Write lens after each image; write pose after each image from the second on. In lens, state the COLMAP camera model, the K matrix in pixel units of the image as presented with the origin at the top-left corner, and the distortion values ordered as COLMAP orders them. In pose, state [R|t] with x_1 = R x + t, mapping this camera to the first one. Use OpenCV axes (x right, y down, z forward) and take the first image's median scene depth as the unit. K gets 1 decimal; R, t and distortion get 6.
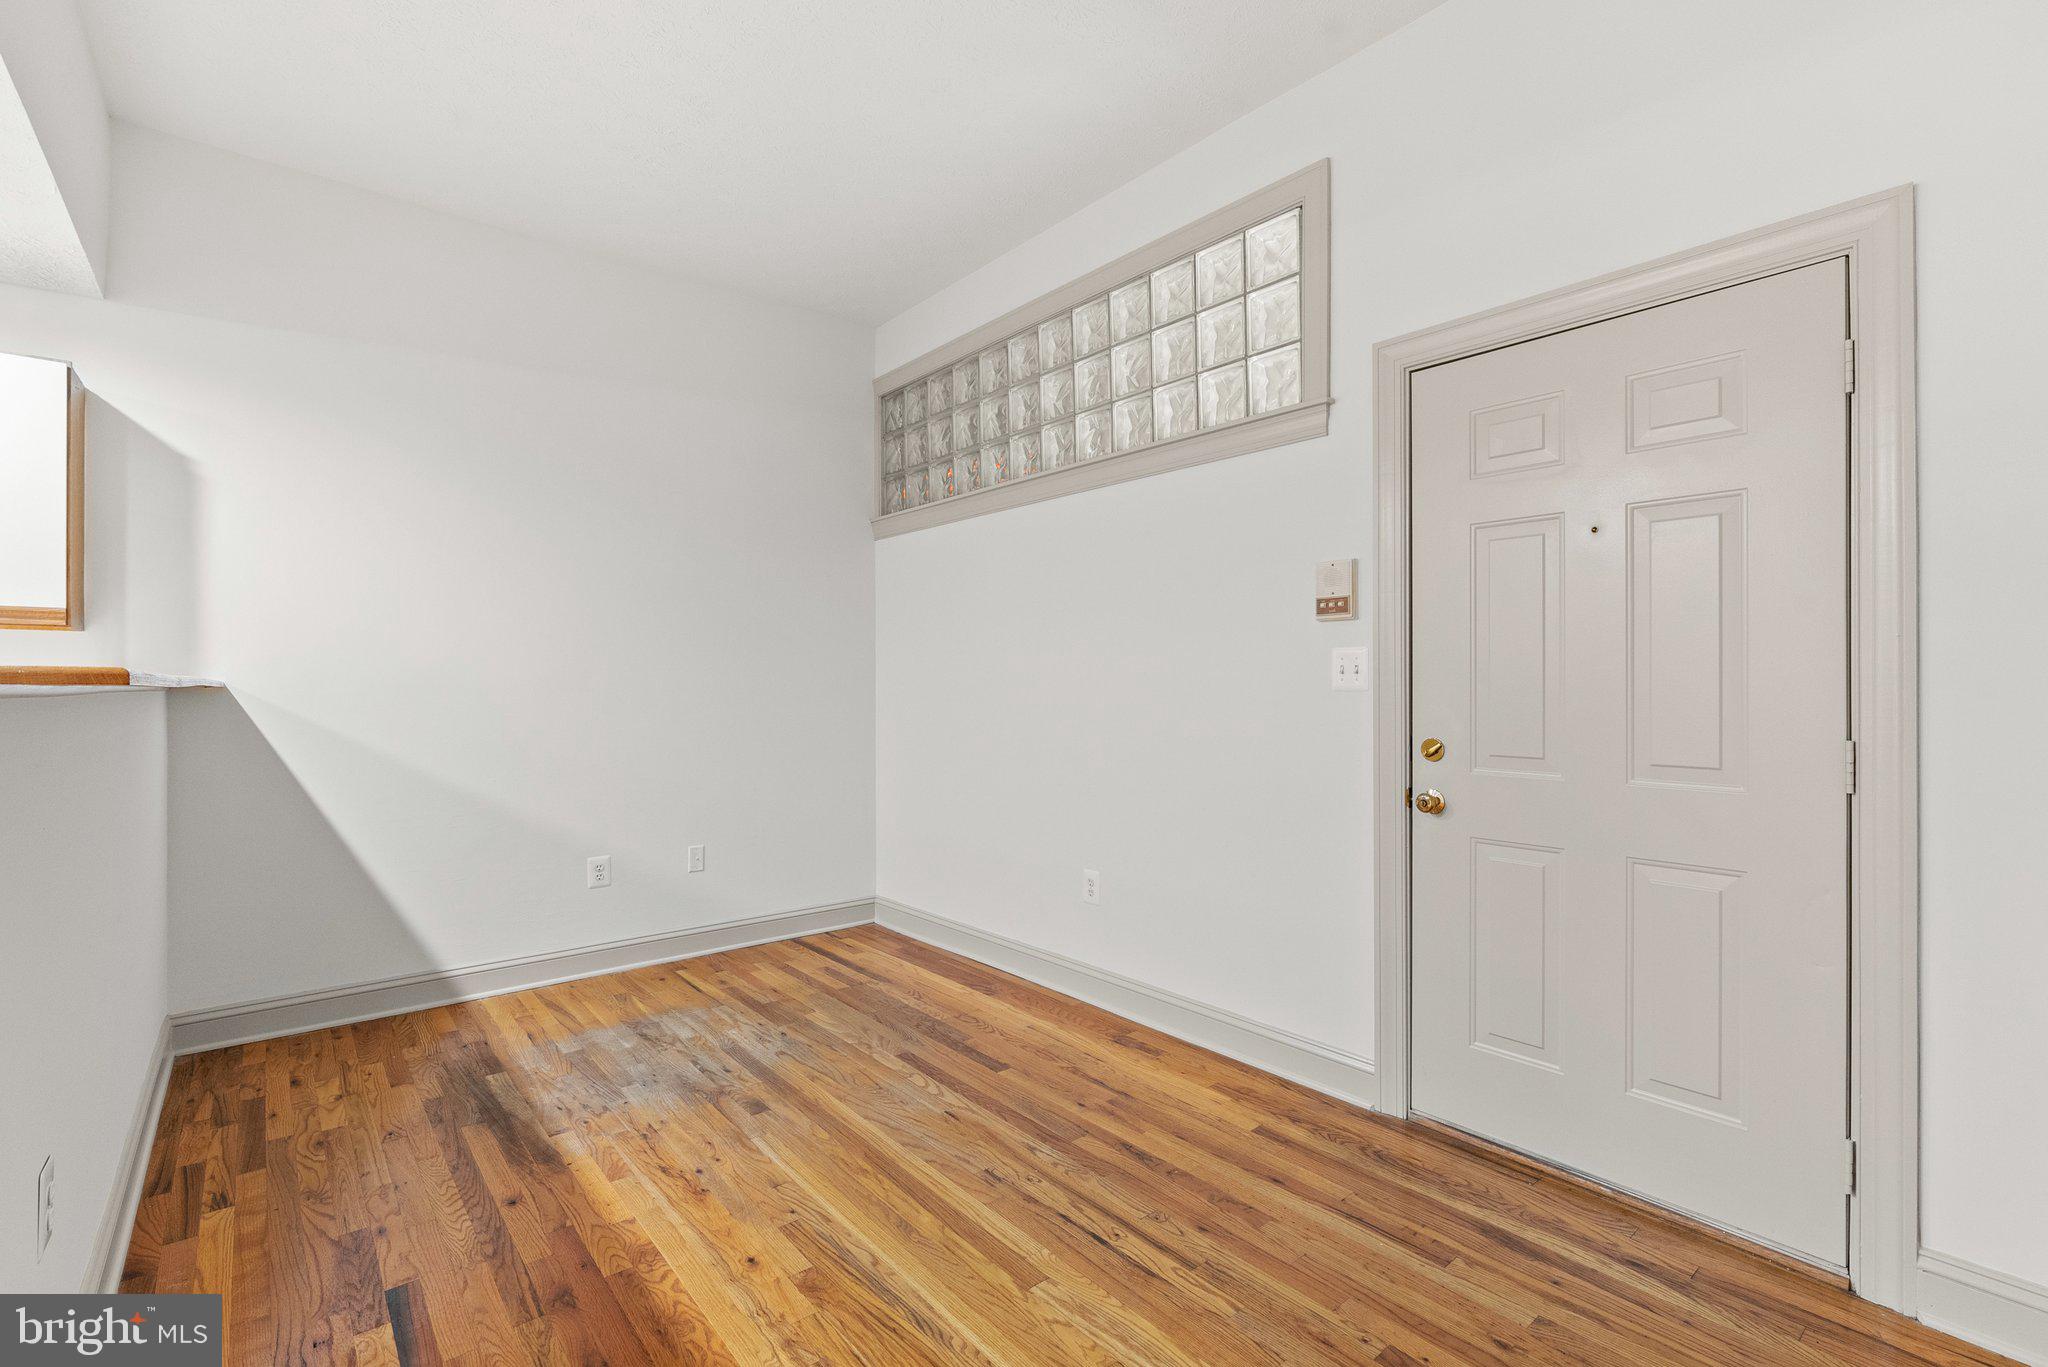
lens RADIAL K [[923.5, 0, 1024.0], [0, 923.5, 683.5], [0, 0, 1]] dist [-0.003461, -0.000158]
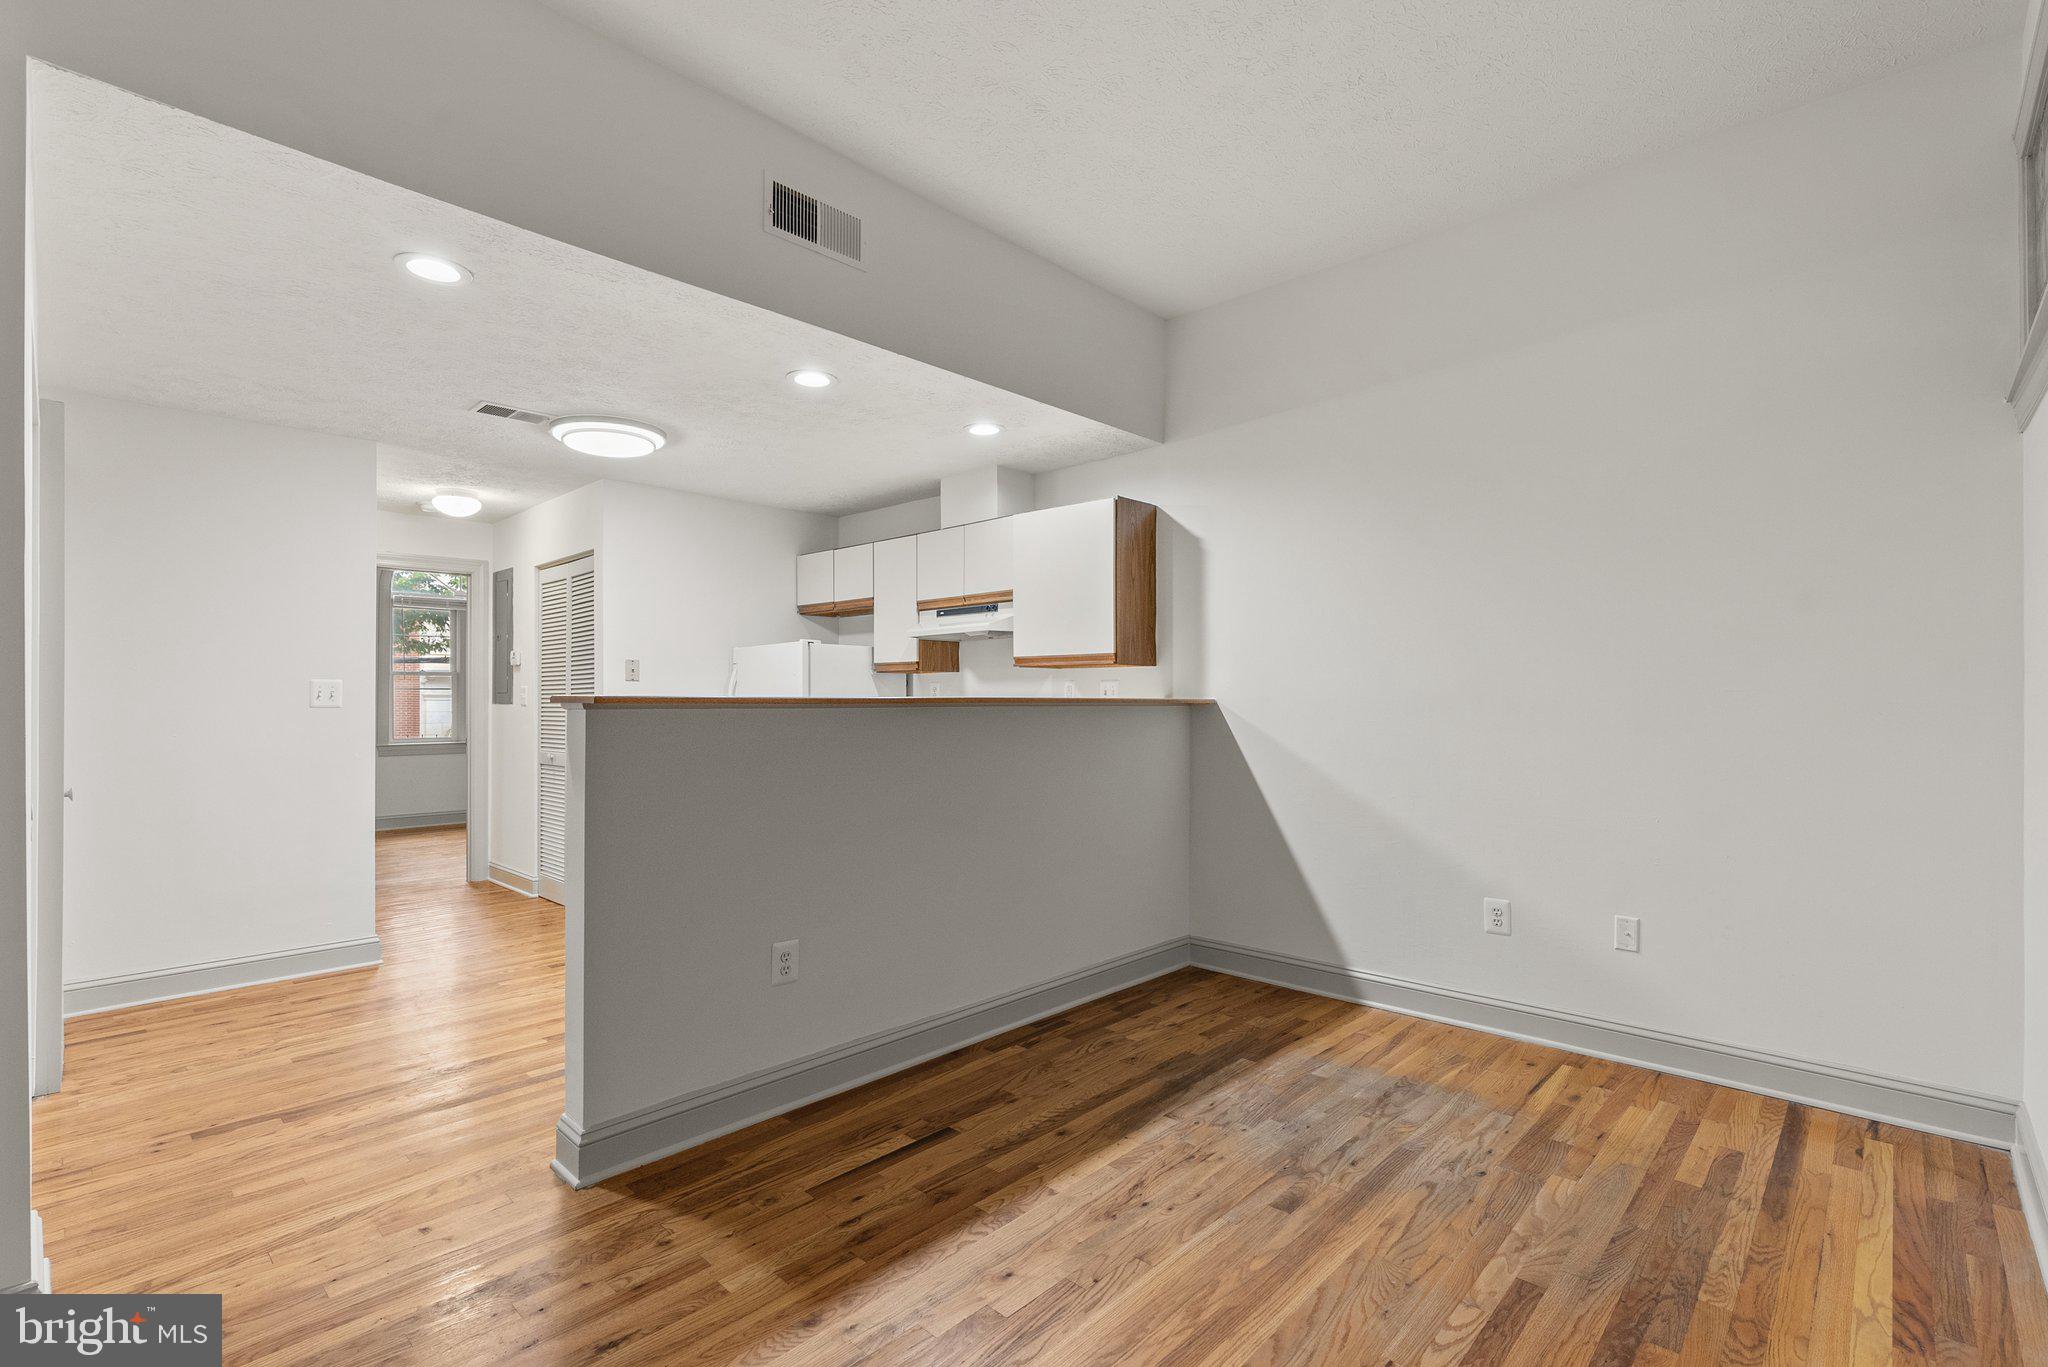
lens RADIAL K [[937.4, 0, 1034.1], [0, 937.4, 689.7], [0, 0, 1]] dist [-0.001910, 0.000418]
pose [[0.126557, -0.008206, -0.991925, 0.500236], [0.000814, 0.999966, -0.008168, -0.004846], [0.991959, 0.000226, 0.126560, 0.614310]]
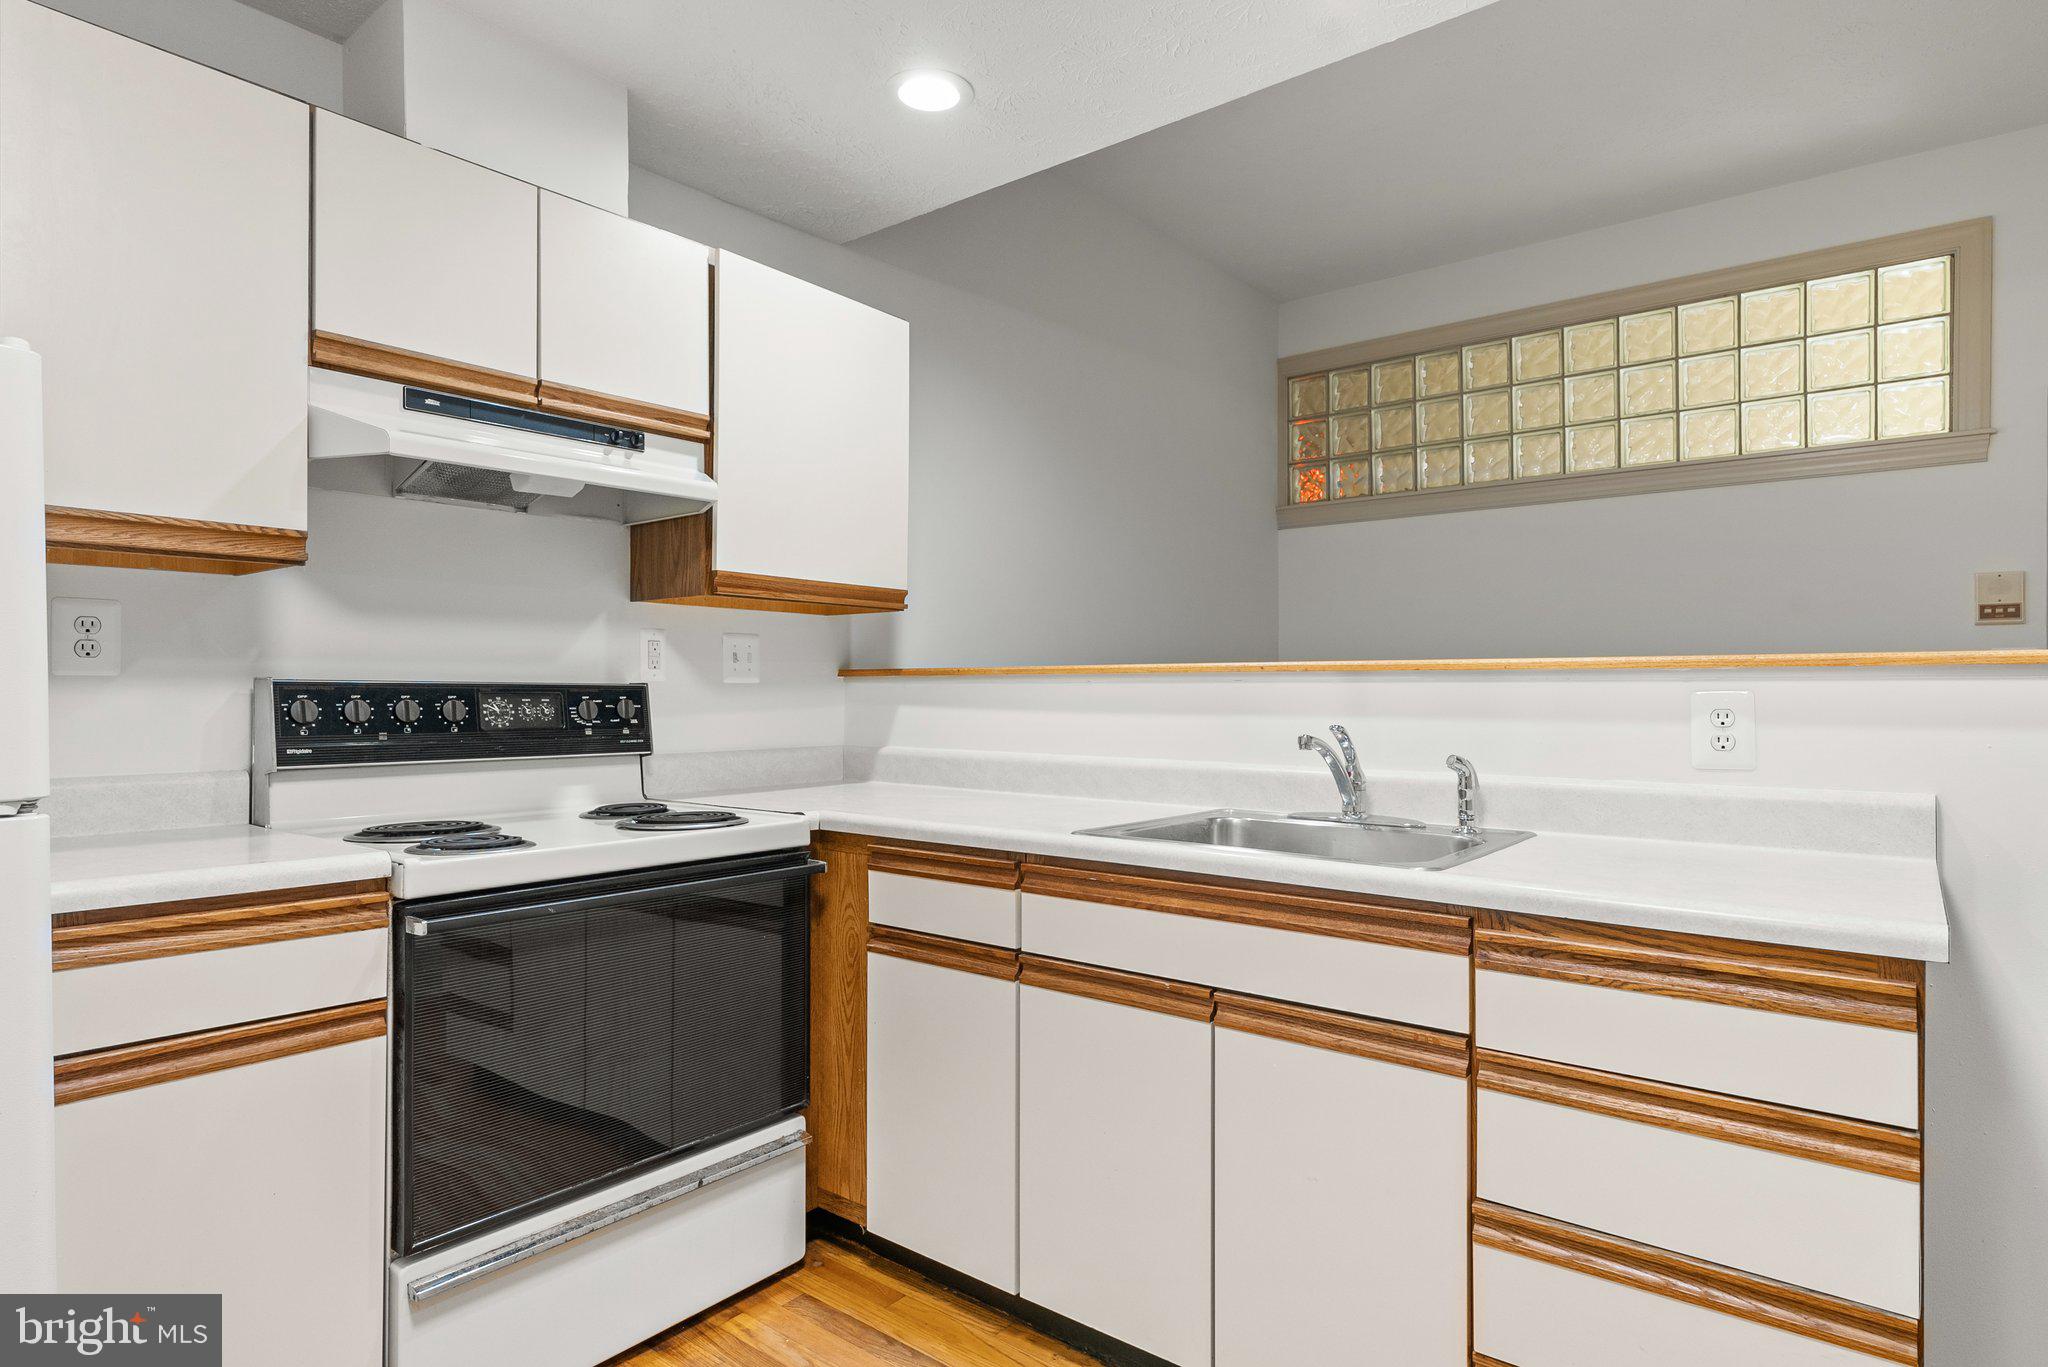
lens RADIAL K [[1120.9, 0, 1024.0], [0, 1120.9, 683.5], [0, 0, 1]] dist [-0.002214, -0.000628]
pose [[0.979312, 0.003390, 0.202326, -1.093037], [-0.002404, 0.999984, -0.005121, 0.014672], [-0.202340, 0.004529, 0.979305, -0.109983]]
